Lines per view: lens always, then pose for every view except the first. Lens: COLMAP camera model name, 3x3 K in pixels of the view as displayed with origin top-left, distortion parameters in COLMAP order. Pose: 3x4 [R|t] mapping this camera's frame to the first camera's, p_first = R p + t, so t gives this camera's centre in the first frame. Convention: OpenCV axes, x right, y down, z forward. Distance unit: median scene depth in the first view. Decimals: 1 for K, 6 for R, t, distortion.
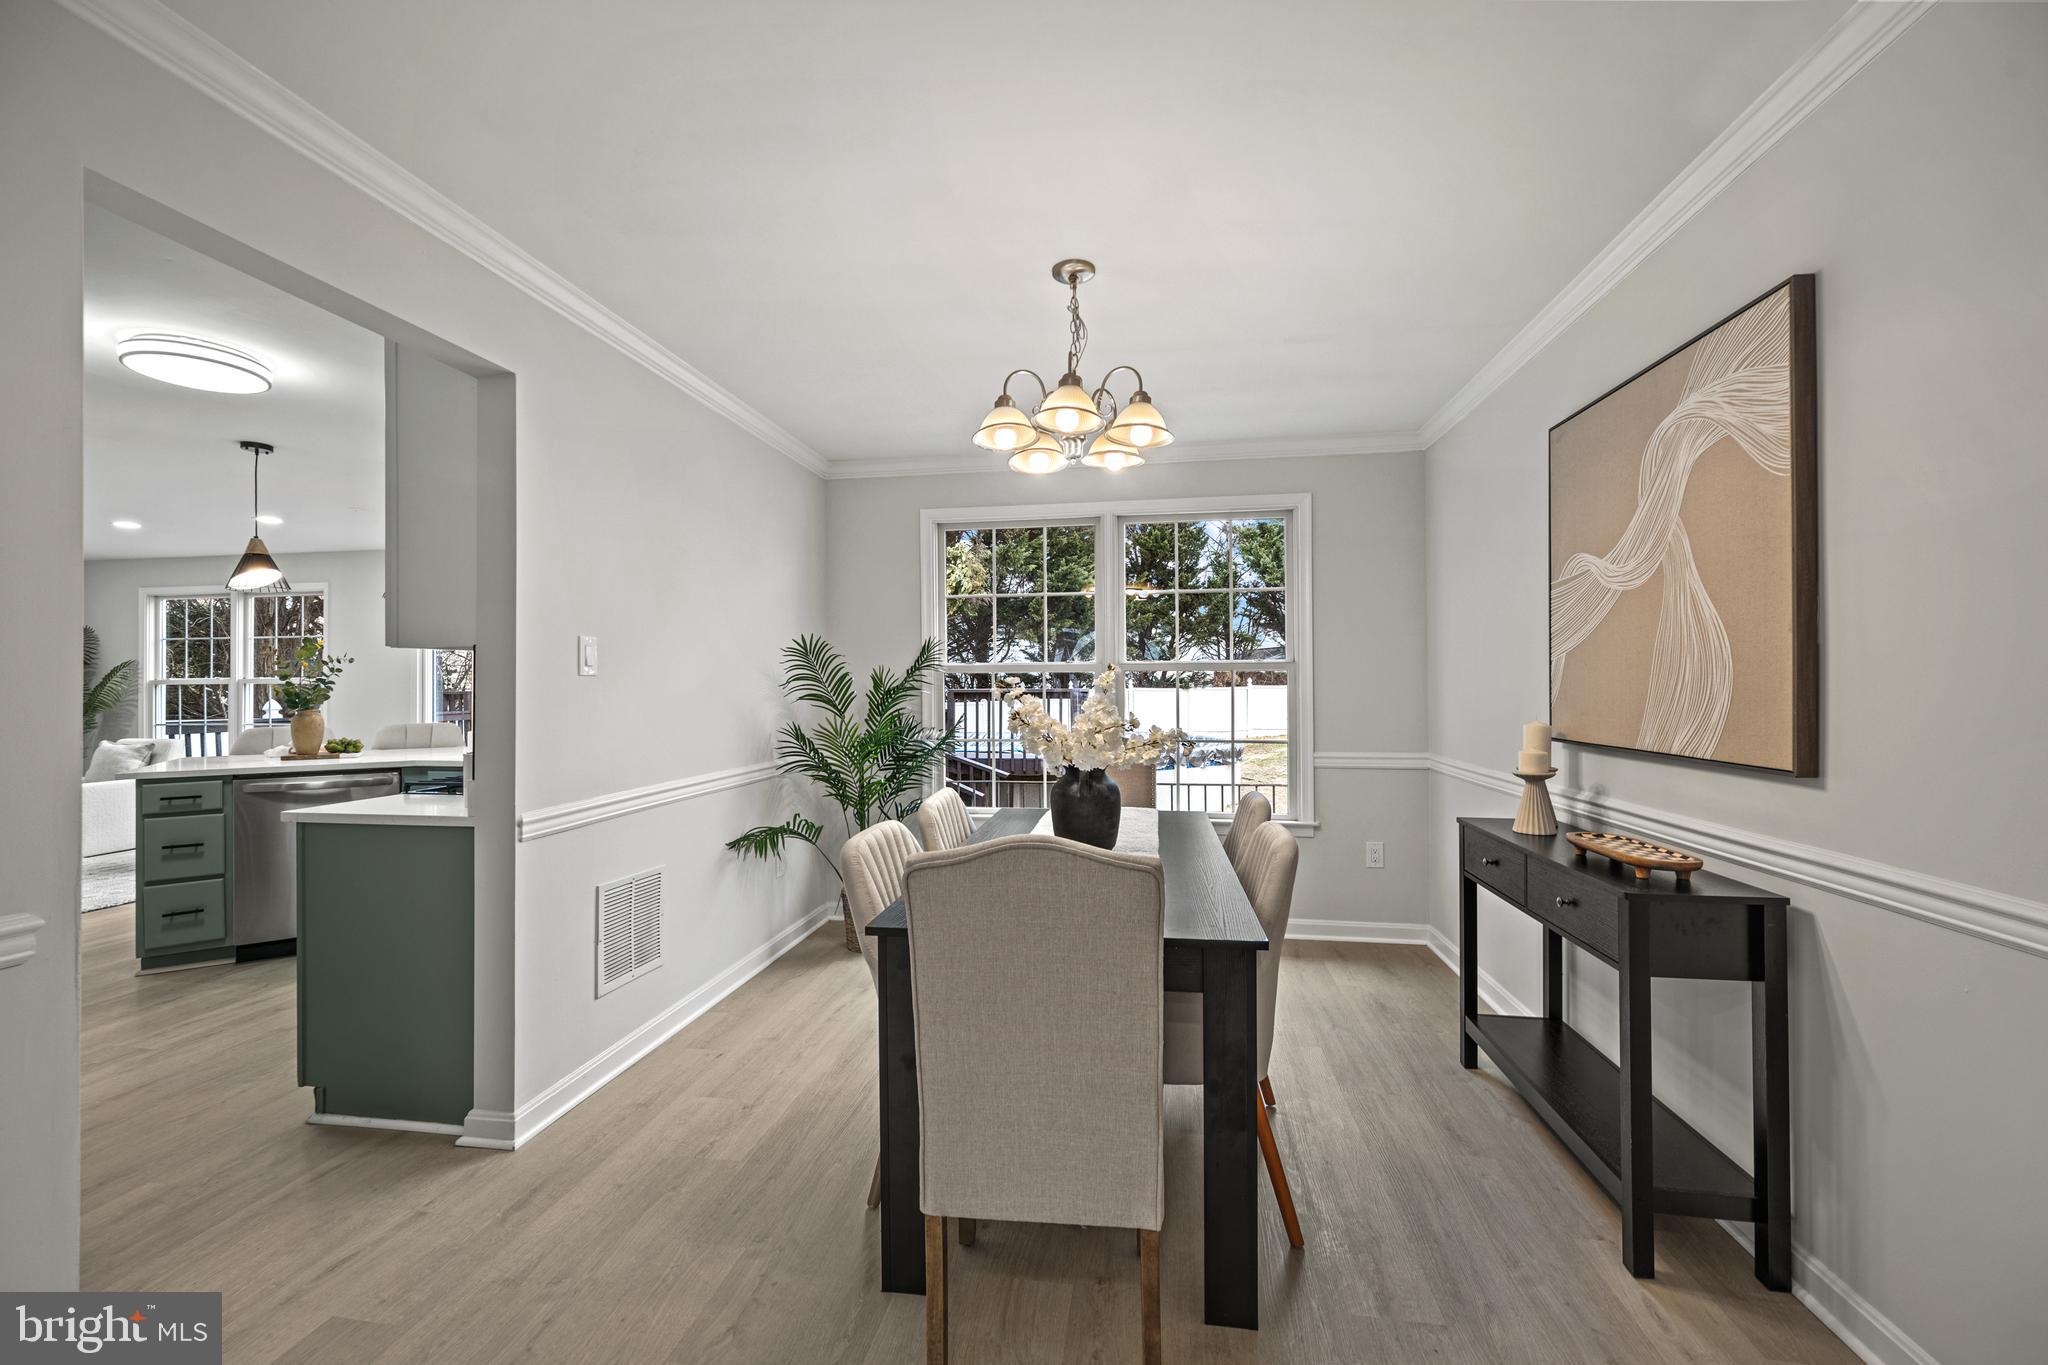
lens RADIAL K [[801.9, 0, 1021.2], [0, 801.9, 685.1], [0, 0, 1]] dist [-0.000754, -0.000029]
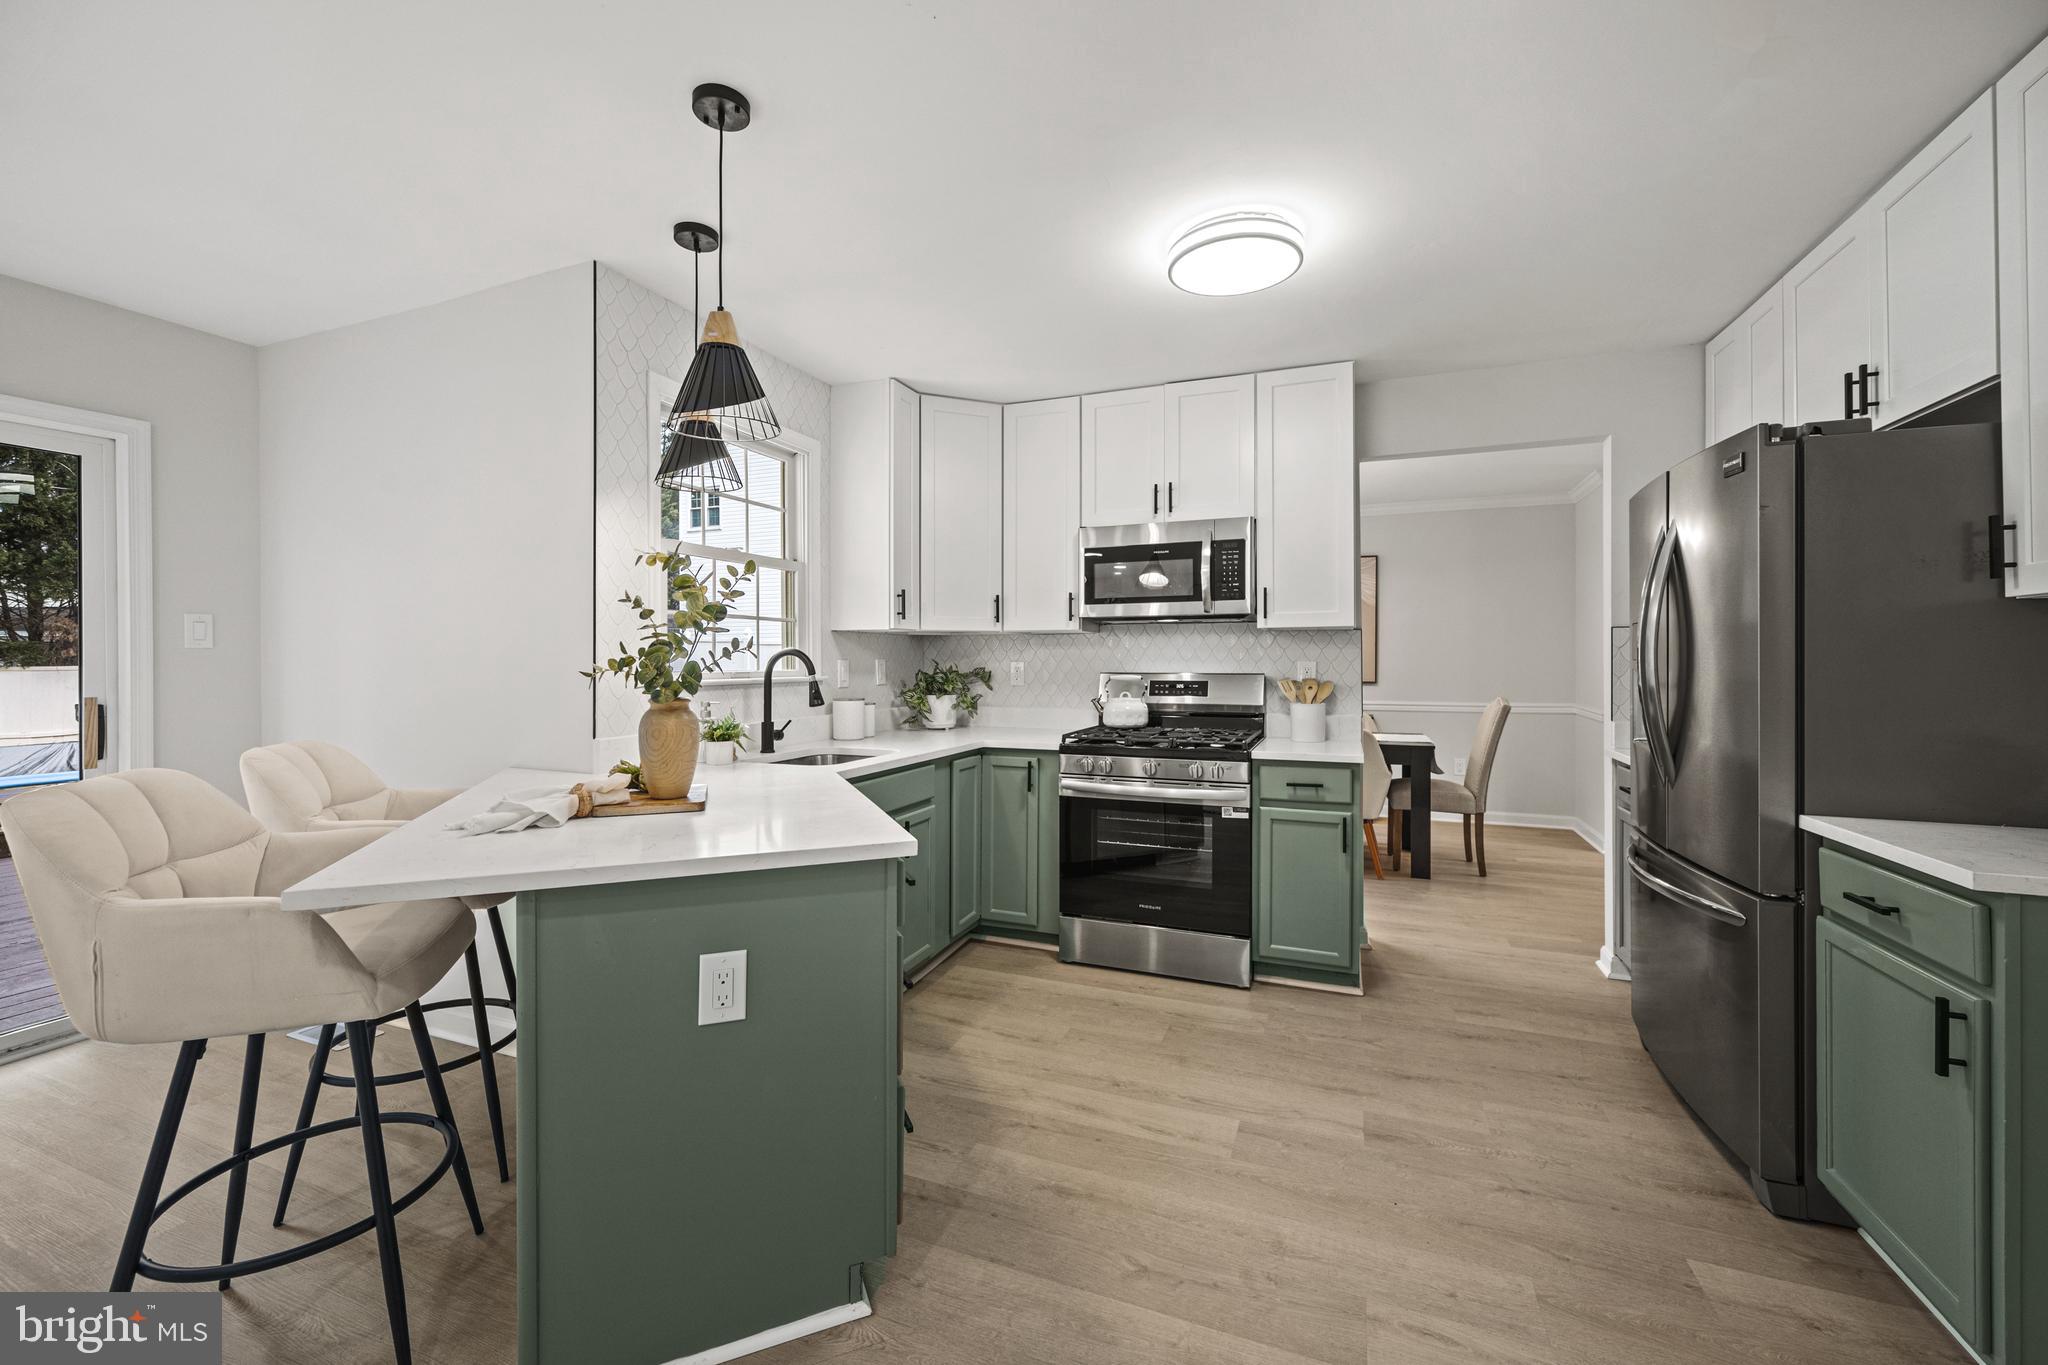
lens RADIAL K [[812.6, 0, 1022.6], [0, 812.6, 663.4], [0, 0, 1]] dist [-0.000617, 0.000303]
pose [[0.227472, 0.001107, 0.973784, -1.895879], [-0.003976, 0.999992, -0.000208, 0.013008], [-0.973776, -0.003824, 0.227475, 1.026617]]
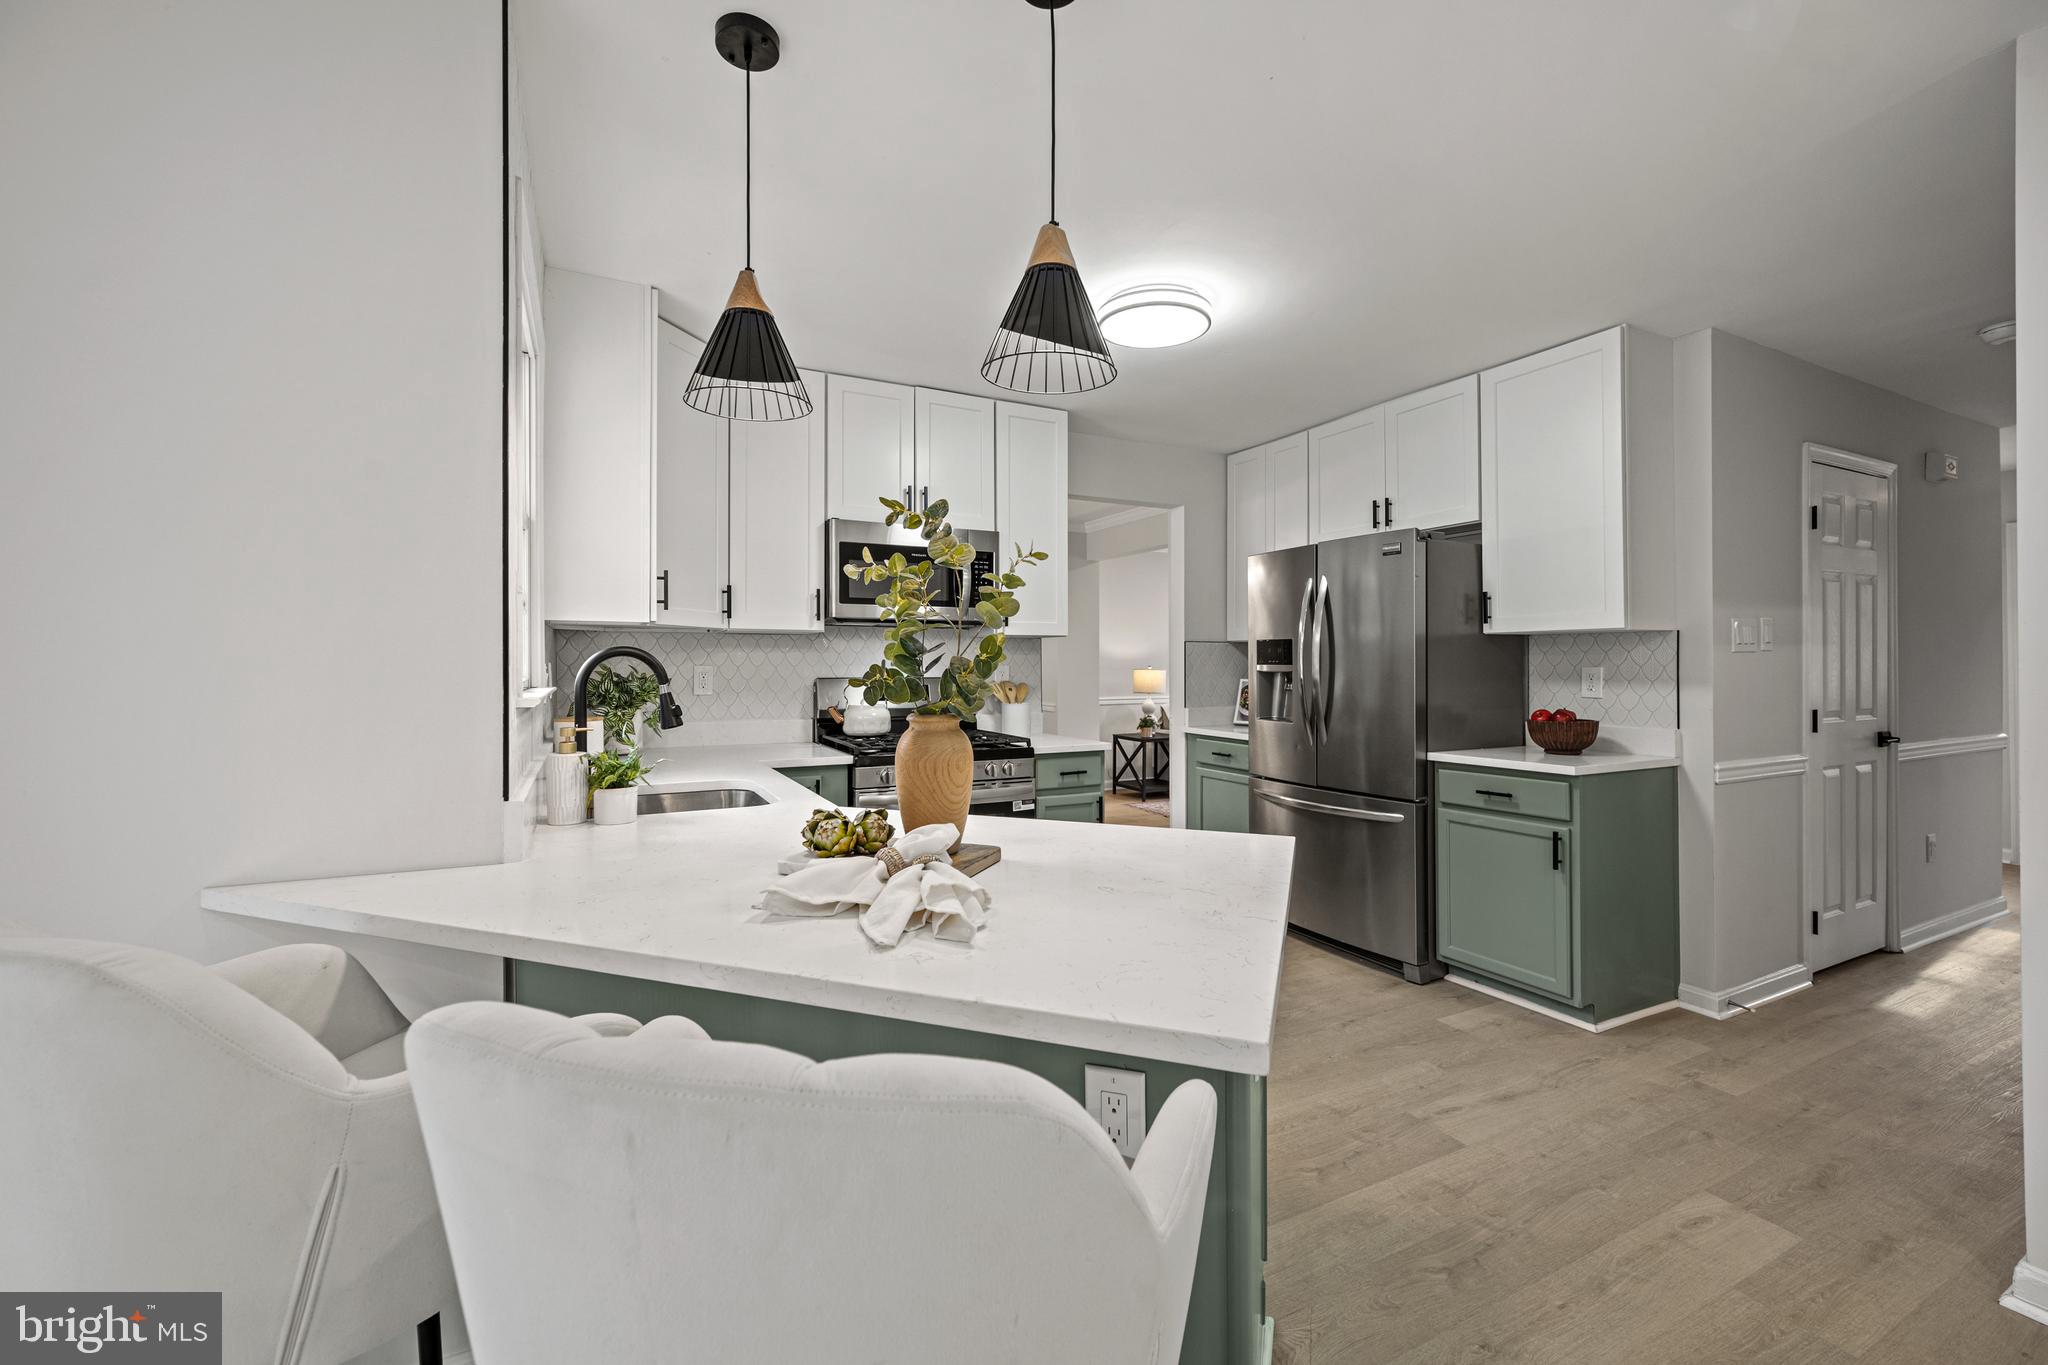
lens RADIAL K [[826.6, 0, 1011.8], [0, 826.6, 663.0], [0, 0, 1]] dist [0.001547, -0.000045]
pose [[-0.576340, 0.007056, 0.817180, -1.739699], [-0.000494, 0.999960, -0.008983, 0.016029], [-0.817210, -0.005581, -0.576313, 1.712859]]
